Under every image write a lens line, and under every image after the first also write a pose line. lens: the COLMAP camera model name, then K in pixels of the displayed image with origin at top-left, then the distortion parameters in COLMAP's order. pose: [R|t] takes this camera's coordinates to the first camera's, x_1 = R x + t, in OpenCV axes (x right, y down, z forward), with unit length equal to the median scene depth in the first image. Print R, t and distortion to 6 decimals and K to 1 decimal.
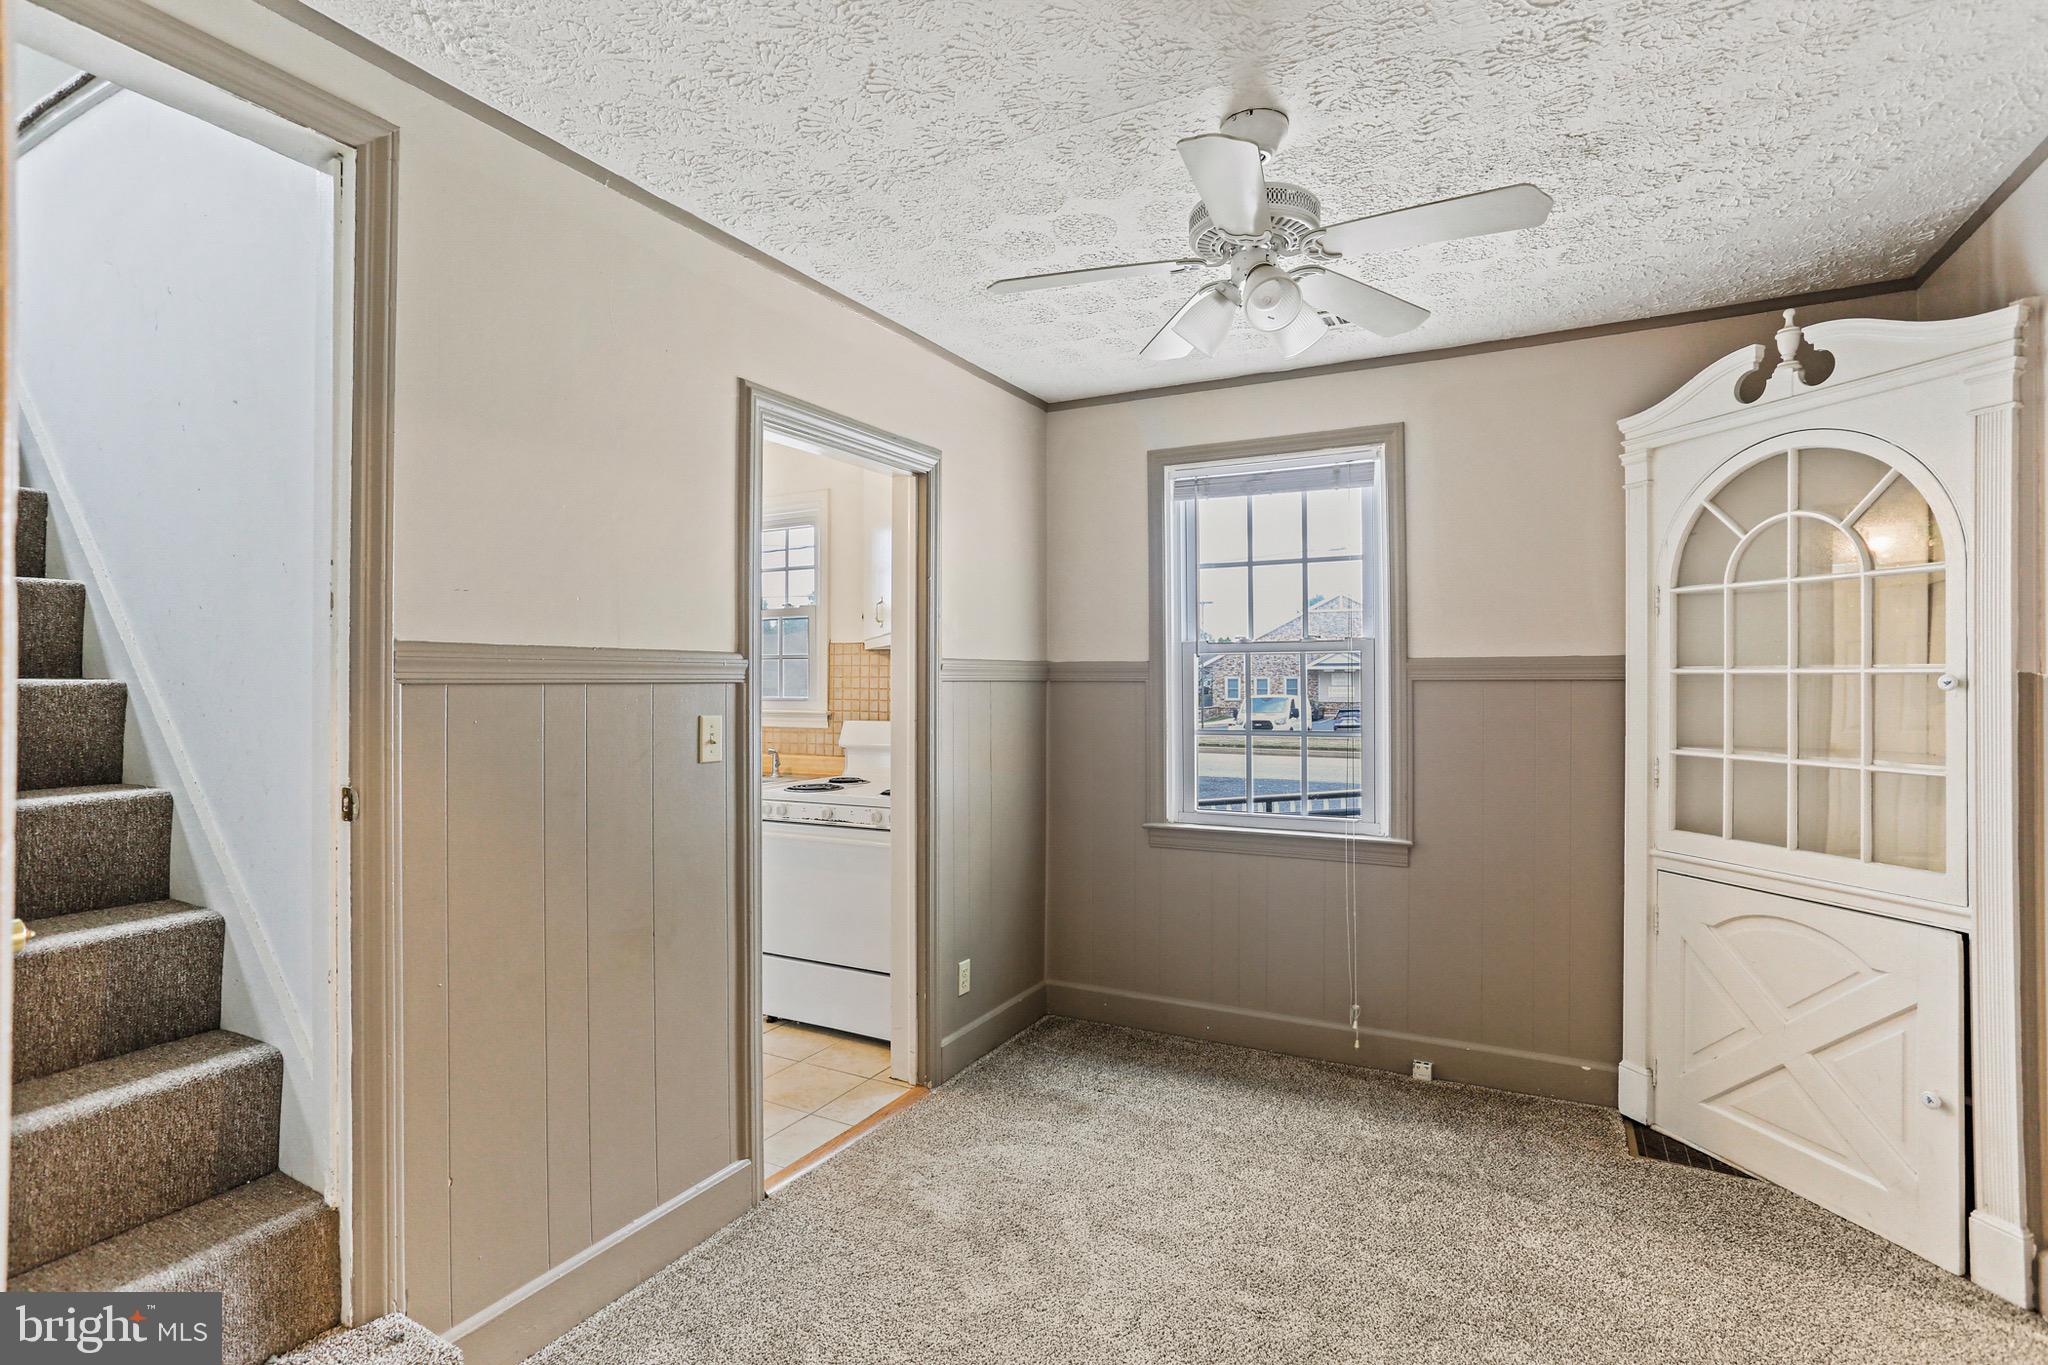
lens RADIAL K [[994.4, 0, 1015.1], [0, 994.4, 685.1], [0, 0, 1]] dist [-0.049979, 0.032365]
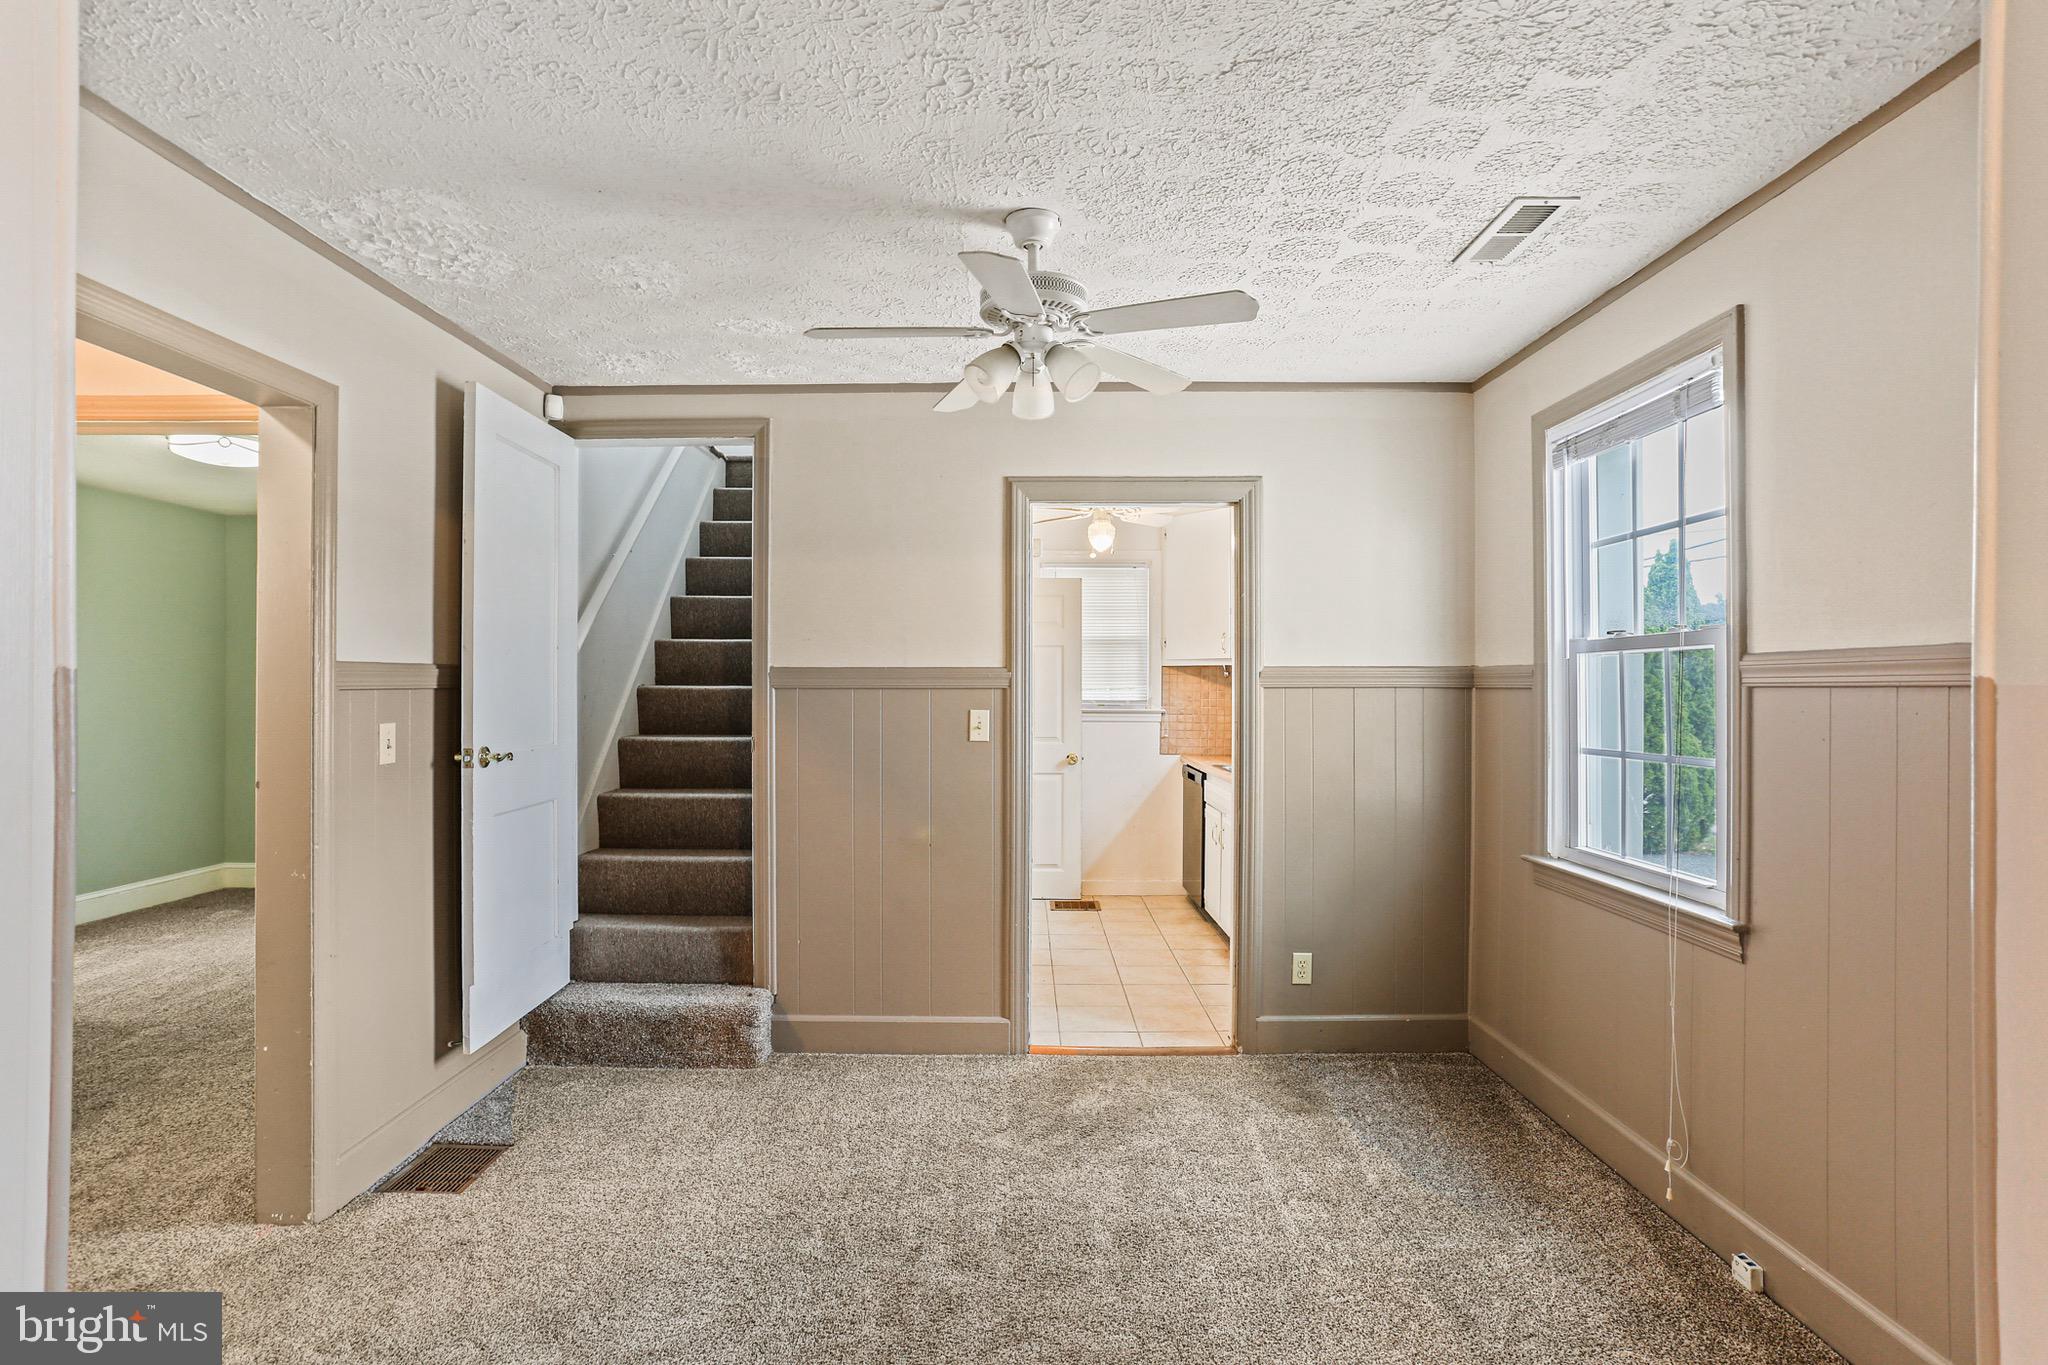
lens RADIAL K [[994.4, 0, 1015.1], [0, 994.4, 685.1], [0, 0, 1]] dist [-0.049979, 0.032365]
pose [[0.465143, -0.002466, -0.885232, 0.754201], [-0.004088, 0.999979, -0.004934, 0.000274], [0.885226, 0.005914, 0.465123, 0.245678]]
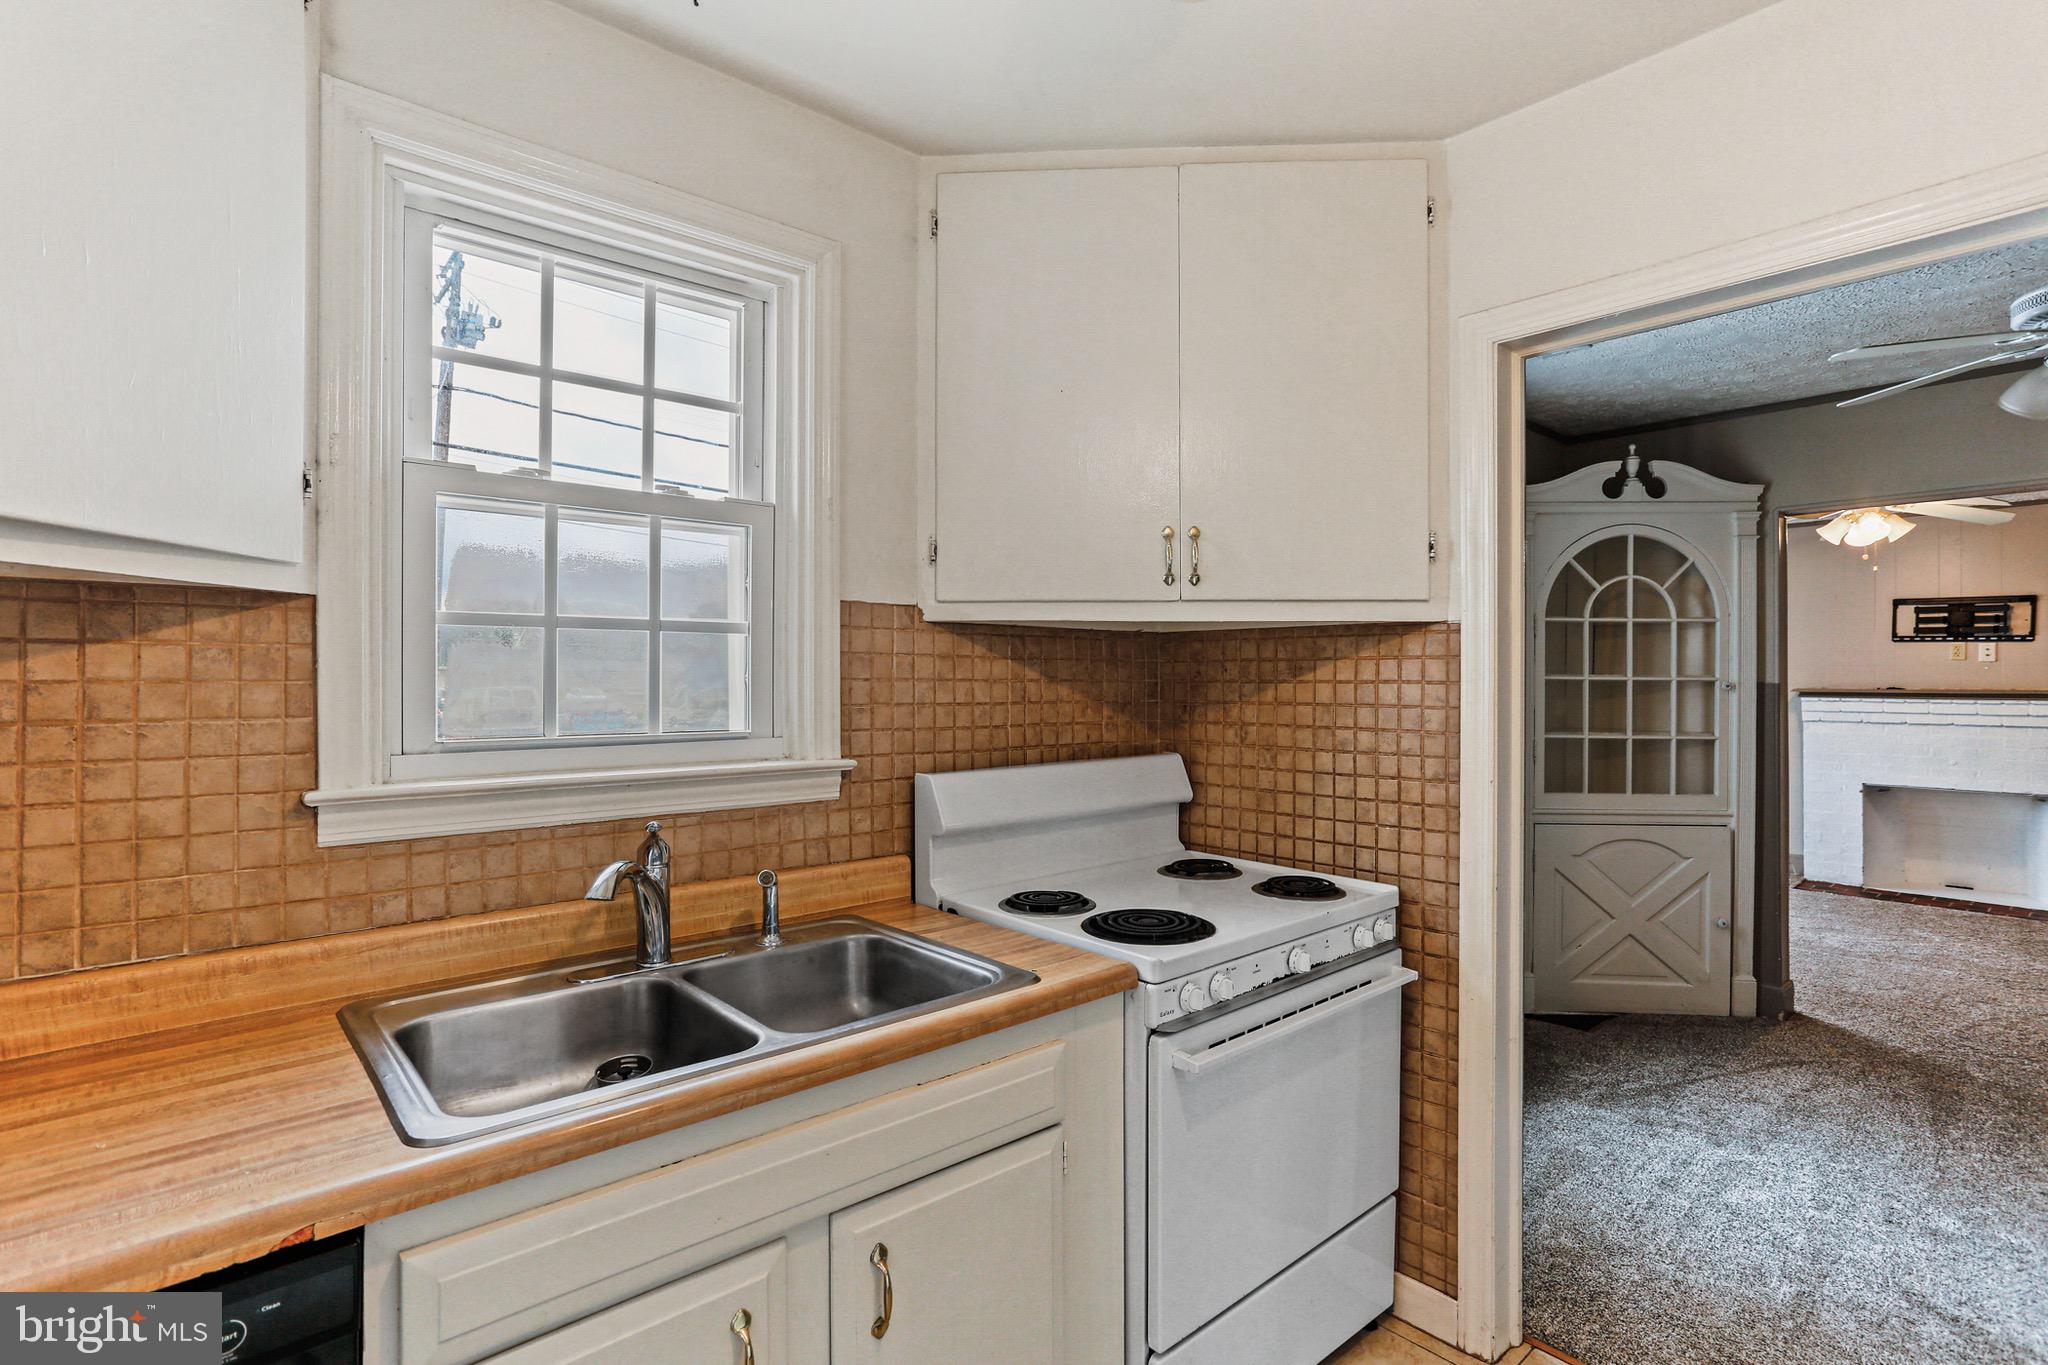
lens RADIAL K [[983.4, 0, 1012.6], [0, 983.4, 676.8], [0, 0, 1]] dist [-0.051553, 0.025821]
pose [[0.354818, 0.001442, 0.934934, -0.745753], [0.000235, 0.999999, -0.001631, -0.011481], [-0.934935, 0.000798, 0.354818, 1.042361]]
